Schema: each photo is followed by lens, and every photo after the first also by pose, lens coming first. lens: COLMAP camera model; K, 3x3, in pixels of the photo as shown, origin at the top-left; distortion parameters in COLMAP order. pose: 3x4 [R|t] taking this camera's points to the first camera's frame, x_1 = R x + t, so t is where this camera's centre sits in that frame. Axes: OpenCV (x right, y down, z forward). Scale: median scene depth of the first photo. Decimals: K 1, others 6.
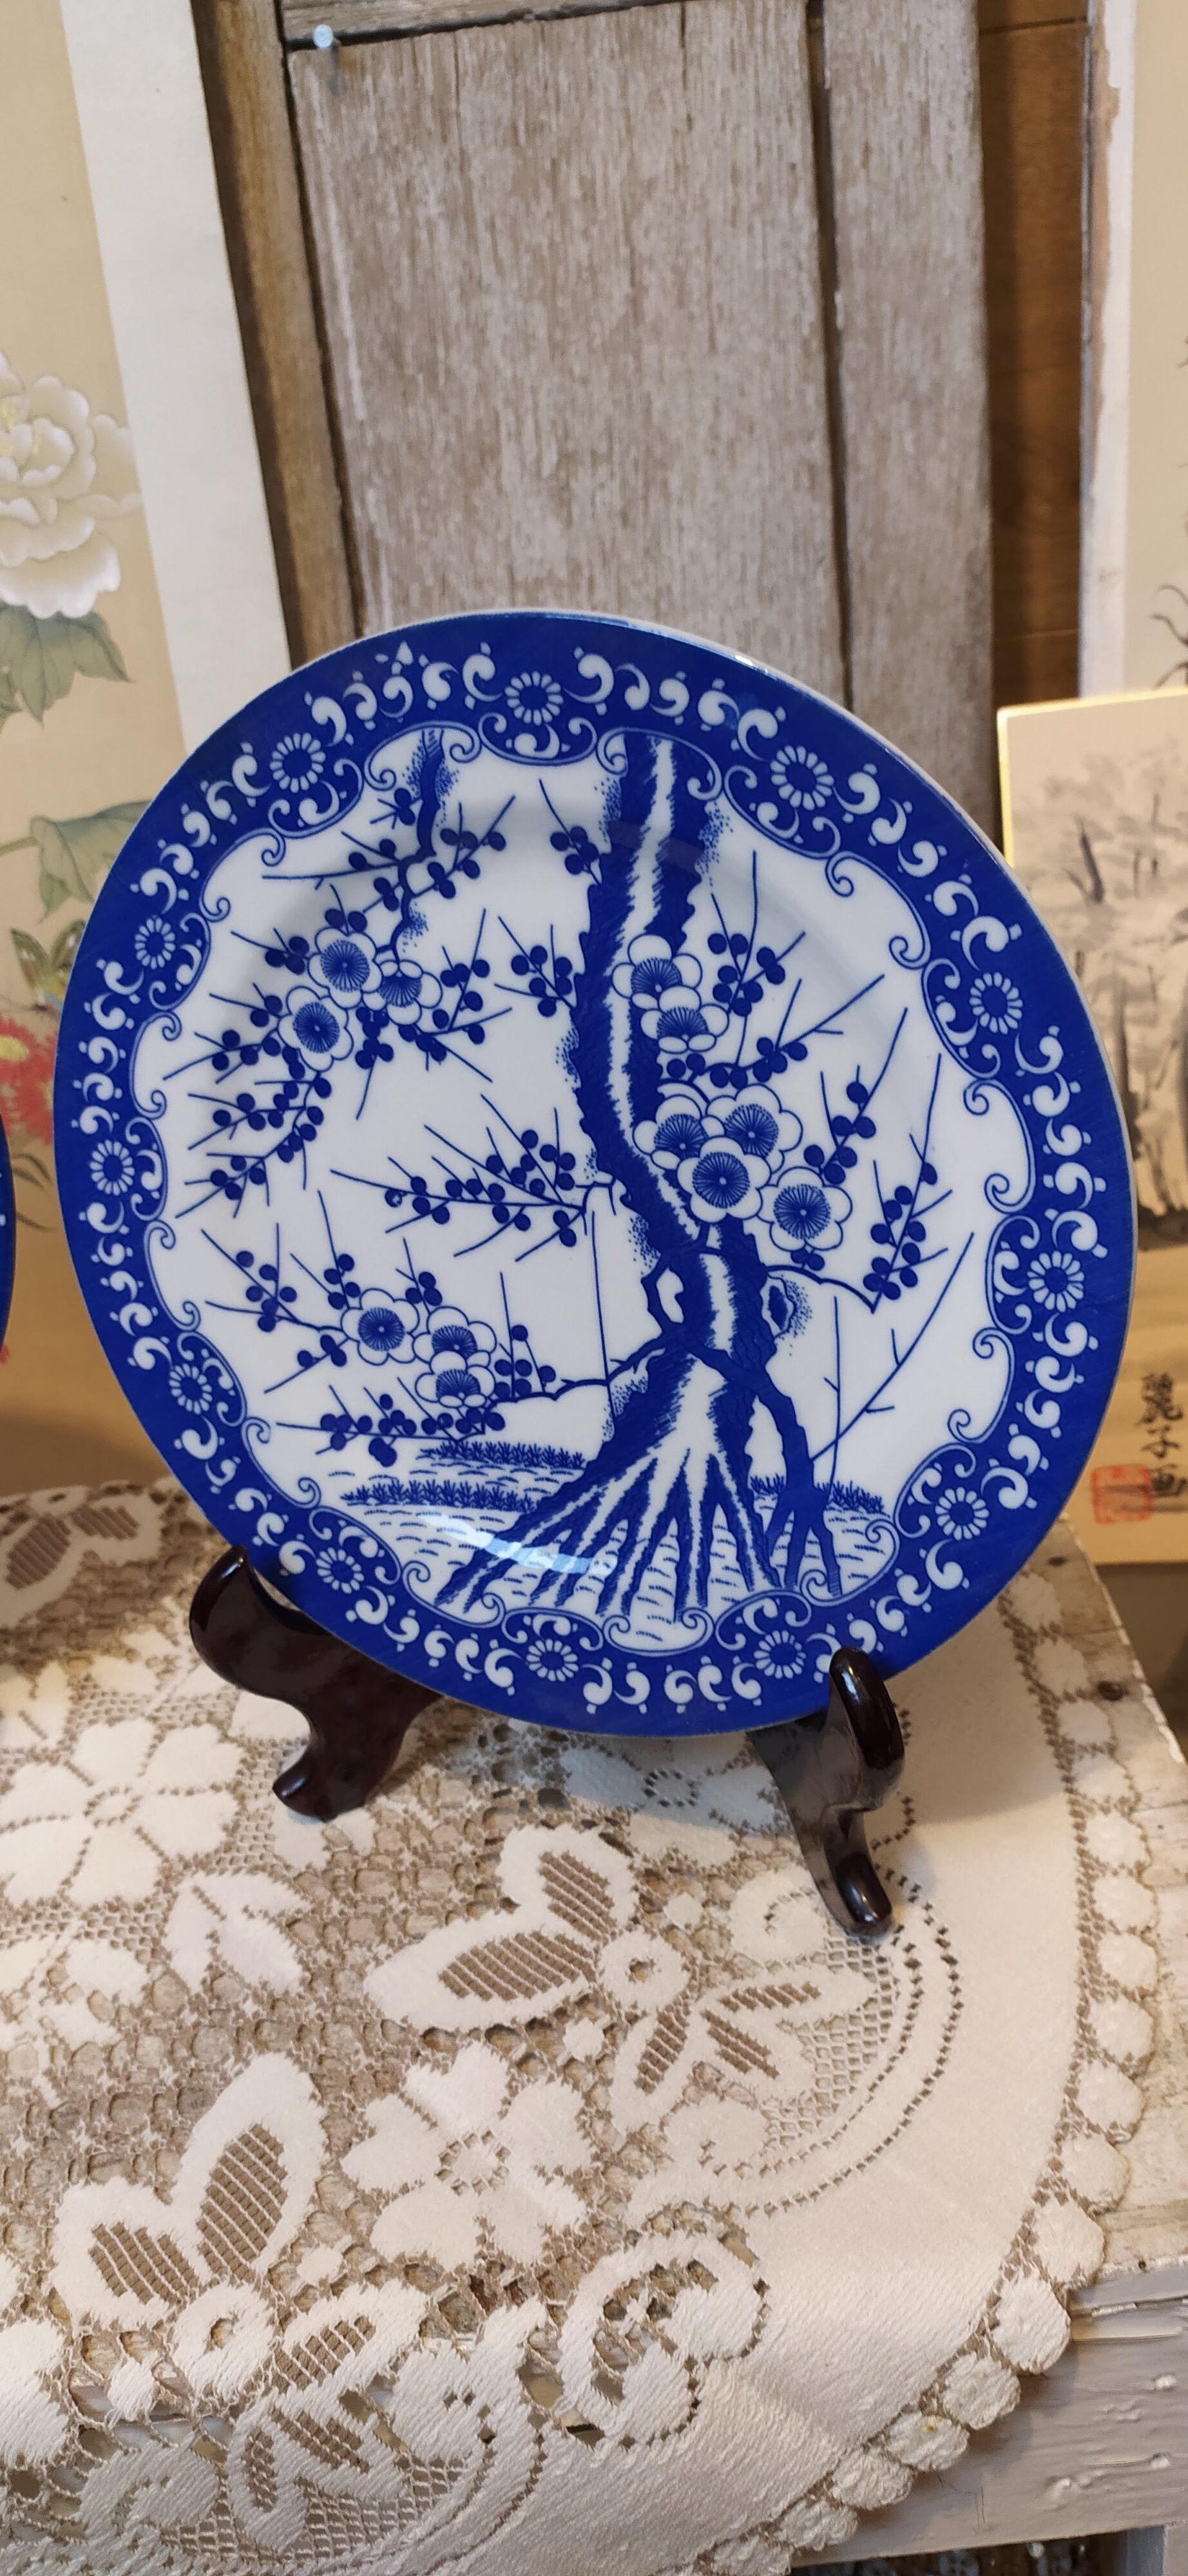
lens RADIAL K [[1952.7, 0, 594.0], [0, 1952.7, 1288.0], [0, 0, 1]] dist [0.047196, -0.077602]
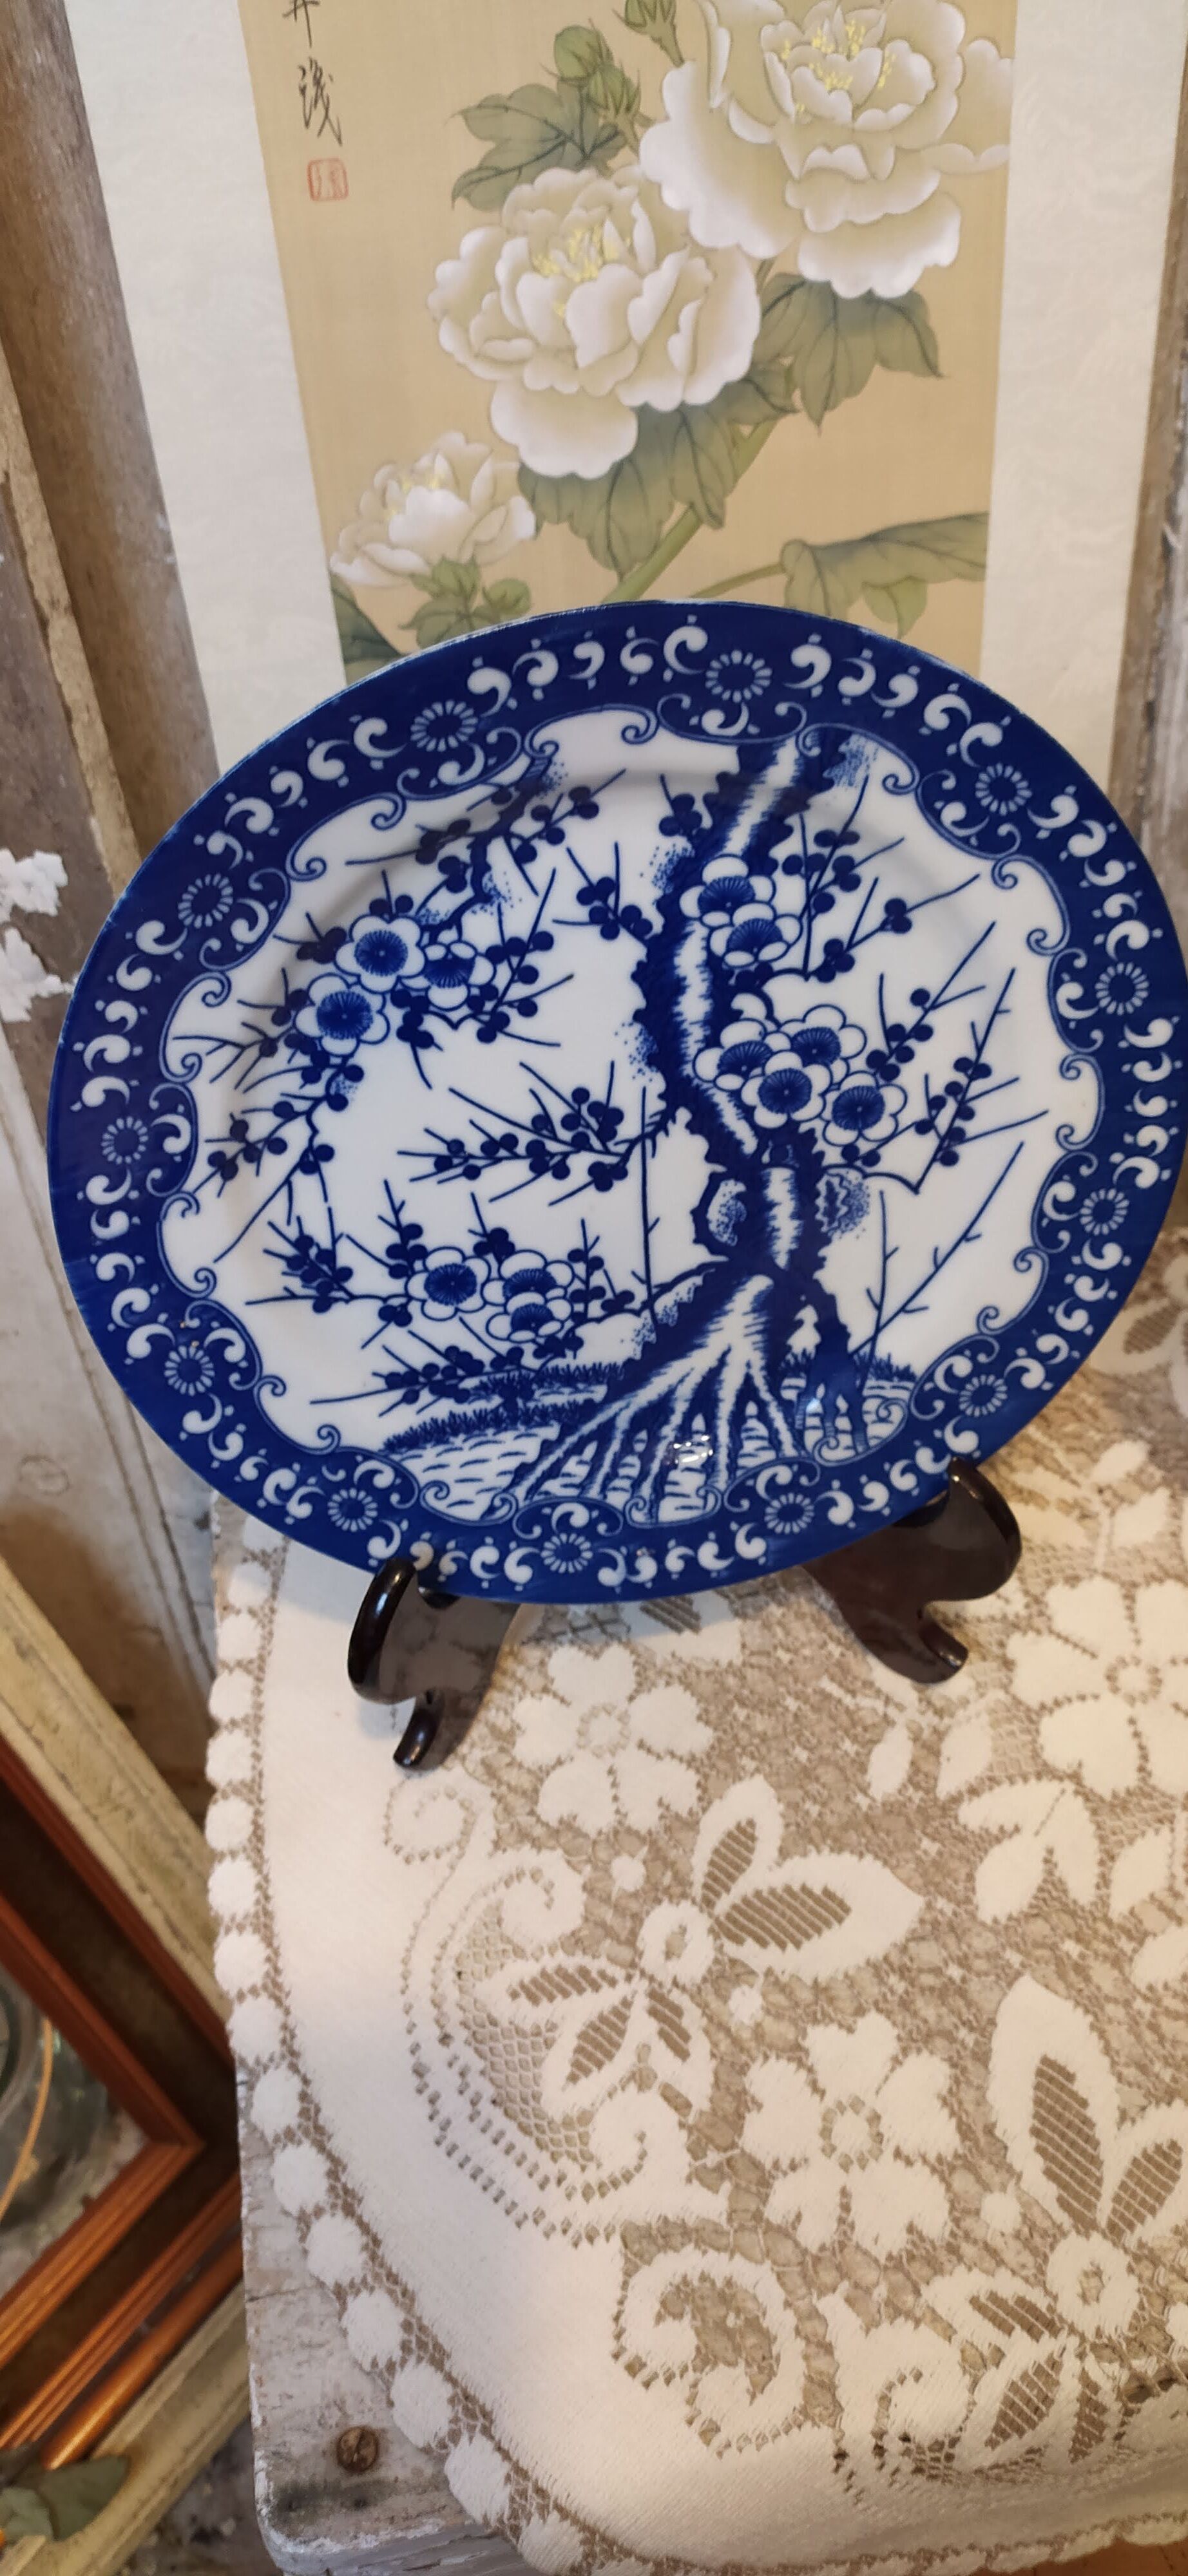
lens RADIAL K [[1952.7, 0, 594.0], [0, 1952.7, 1288.0], [0, 0, 1]] dist [0.047196, -0.077602]
pose [[0.990619, -0.066302, 0.119487, -0.749940], [0.024714, 0.946914, 0.320535, -0.315575], [-0.134396, -0.314575, 0.939670, 0.161276]]
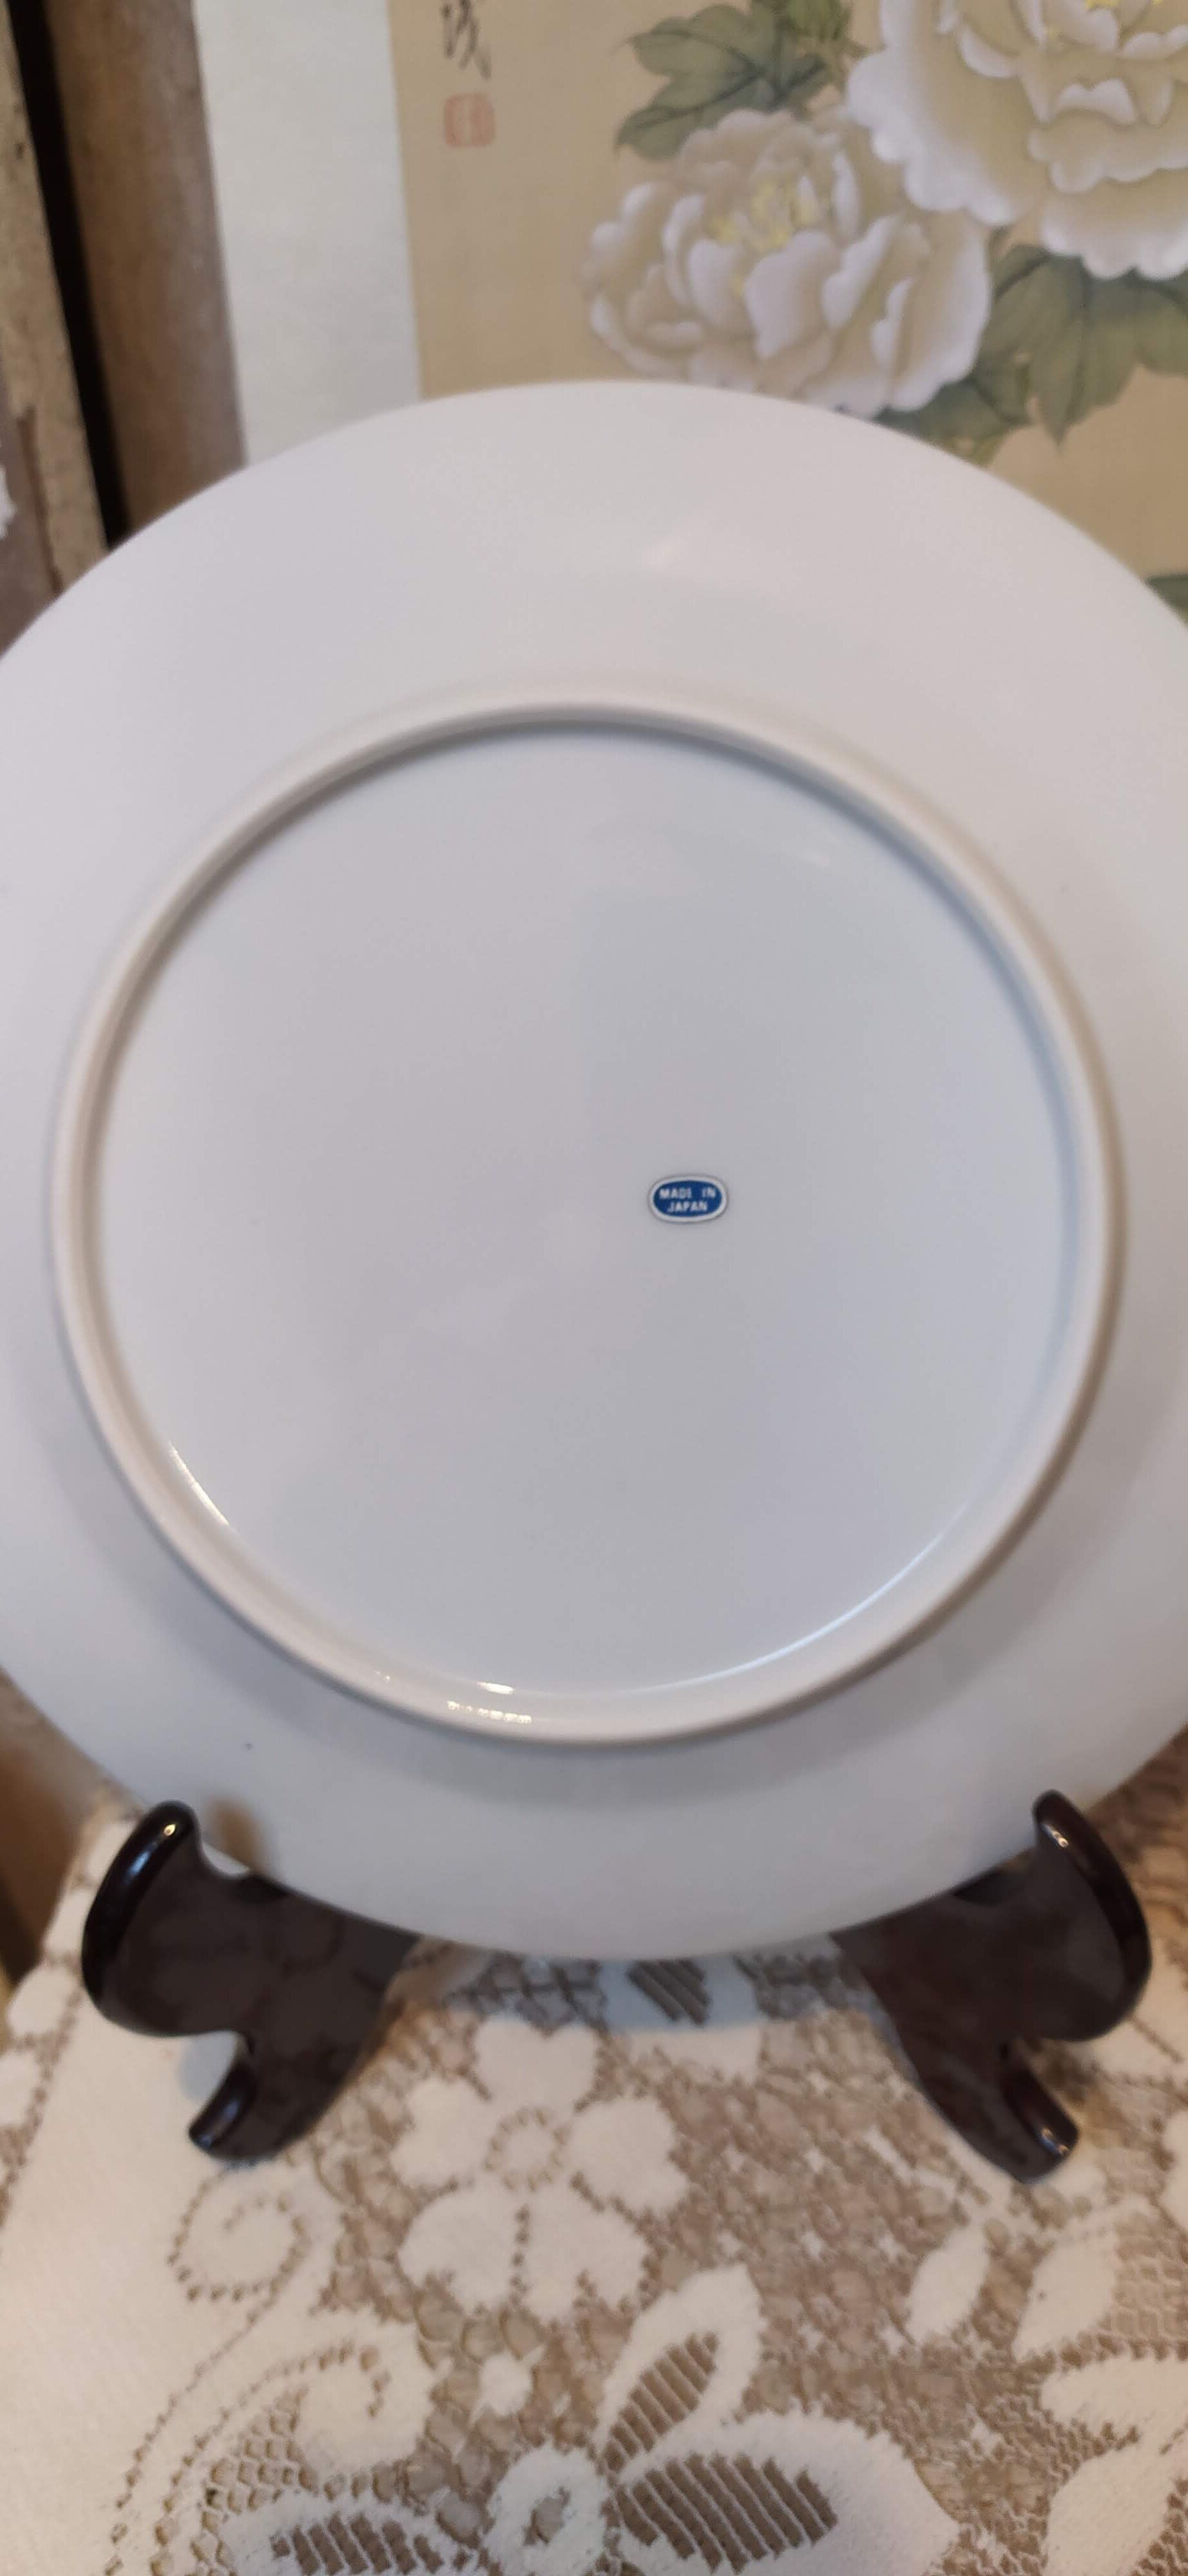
lens RADIAL K [[1983.0, 0, 607.7], [0, 1983.0, 1291.1], [0, 0, 1]] dist [0.043558, -0.094613]
pose [[0.996260, 0.067696, -0.053705, -0.564180], [-0.060541, 0.990284, 0.125187, -0.122945], [0.061658, -0.121468, 0.990679, 0.443802]]
